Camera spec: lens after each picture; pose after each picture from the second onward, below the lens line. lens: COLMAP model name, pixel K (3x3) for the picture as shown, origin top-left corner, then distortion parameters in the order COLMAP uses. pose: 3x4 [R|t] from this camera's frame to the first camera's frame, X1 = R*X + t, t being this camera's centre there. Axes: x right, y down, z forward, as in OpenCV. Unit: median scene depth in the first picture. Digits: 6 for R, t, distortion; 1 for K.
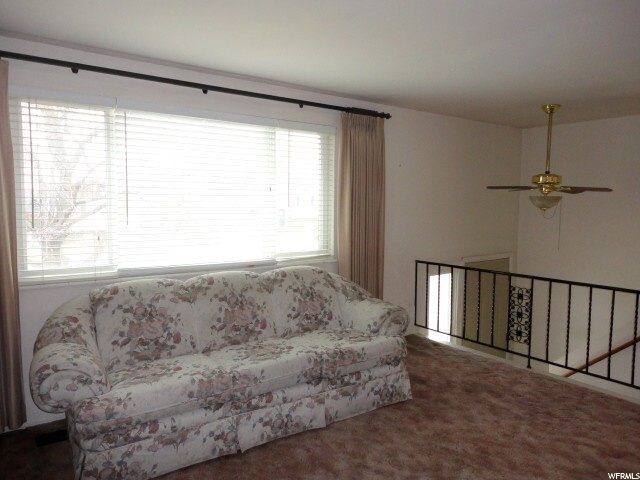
lens RADIAL K [[467.3, 0, 319.9], [0, 467.3, 236.4], [0, 0, 1]] dist [0.001689, 0.002352]
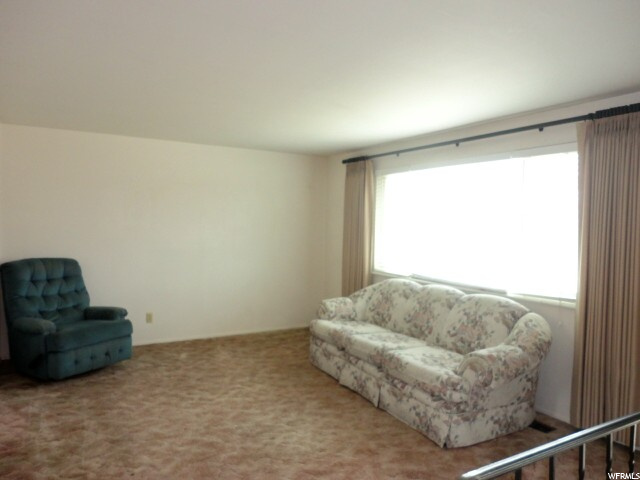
lens RADIAL K [[467.3, 0, 319.3], [0, 467.3, 240.6], [0, 0, 1]] dist [0.001689, 0.002352]
pose [[-0.103596, 0.011730, -0.994550, 1.165504], [-0.125888, 0.991734, 0.024810, -0.036276], [0.986620, 0.127773, -0.101263, 0.865283]]
